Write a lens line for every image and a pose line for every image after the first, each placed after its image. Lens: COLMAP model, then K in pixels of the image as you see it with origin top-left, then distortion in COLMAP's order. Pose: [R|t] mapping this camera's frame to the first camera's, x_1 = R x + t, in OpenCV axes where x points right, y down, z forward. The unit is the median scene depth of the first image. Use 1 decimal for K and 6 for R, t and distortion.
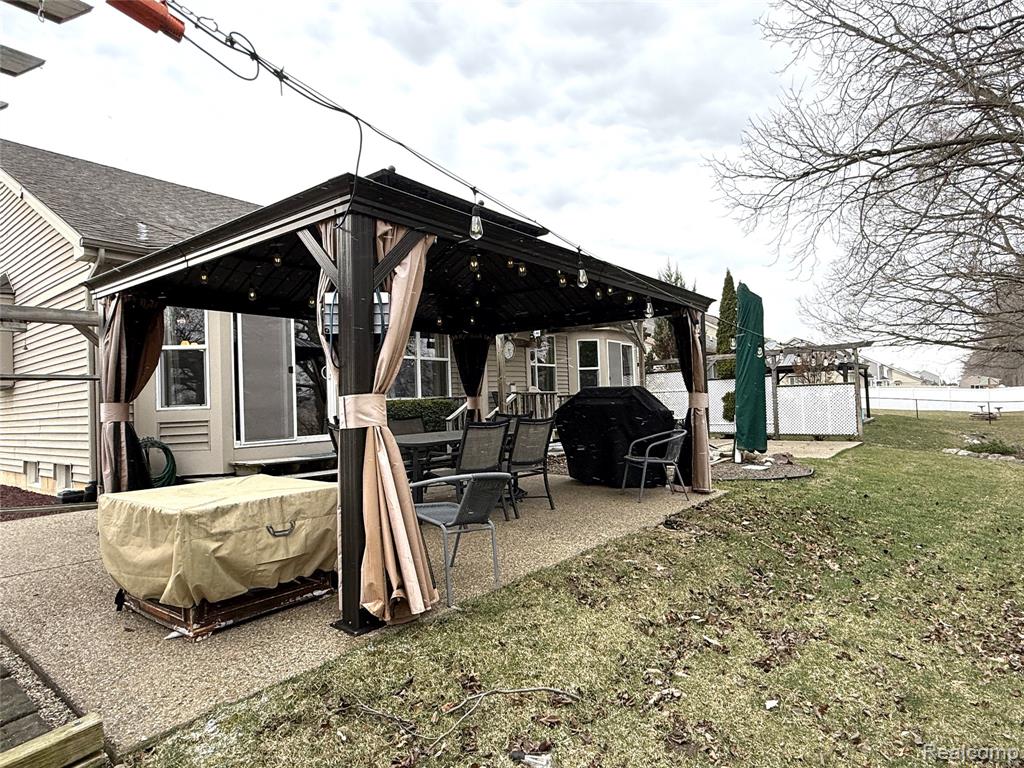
lens RADIAL K [[588.0, 0, 509.9], [0, 588.0, 384.4], [0, 0, 1]] dist [0.004764, 0.000721]
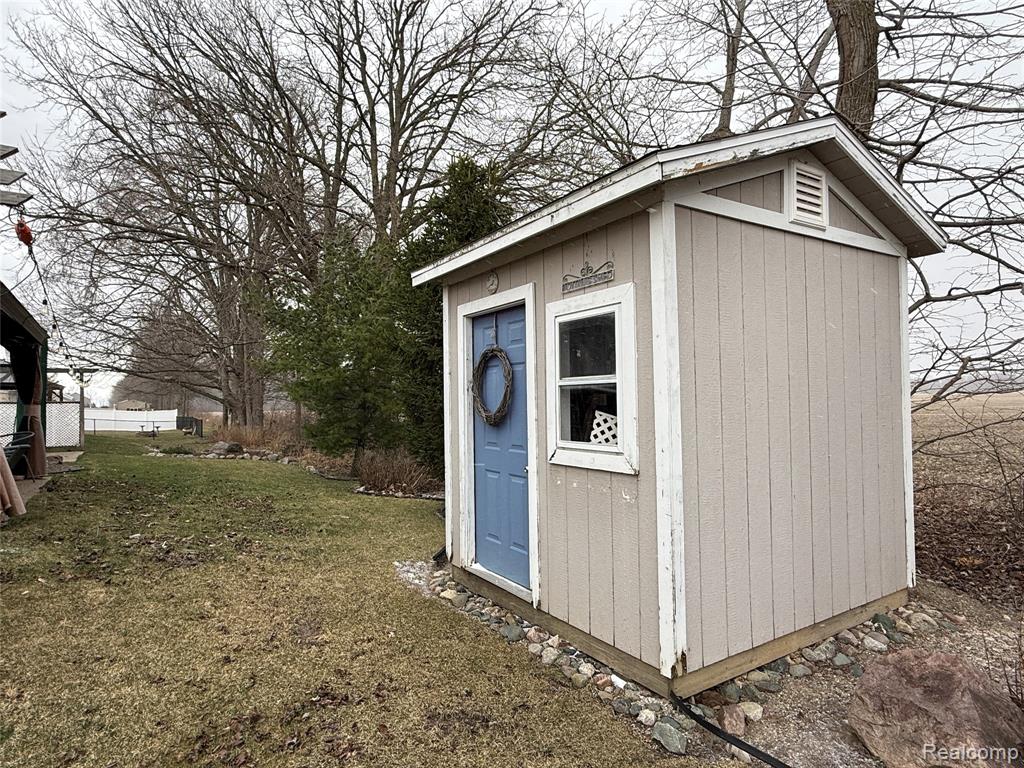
lens RADIAL K [[588.0, 0, 511.6], [0, 588.0, 386.9], [0, 0, 1]] dist [0.004764, 0.000721]
pose [[0.312012, 0.061666, 0.948075, -0.137683], [-0.030333, 0.998029, -0.054932, 0.001498], [-0.949594, -0.011619, 0.313268, -0.106463]]
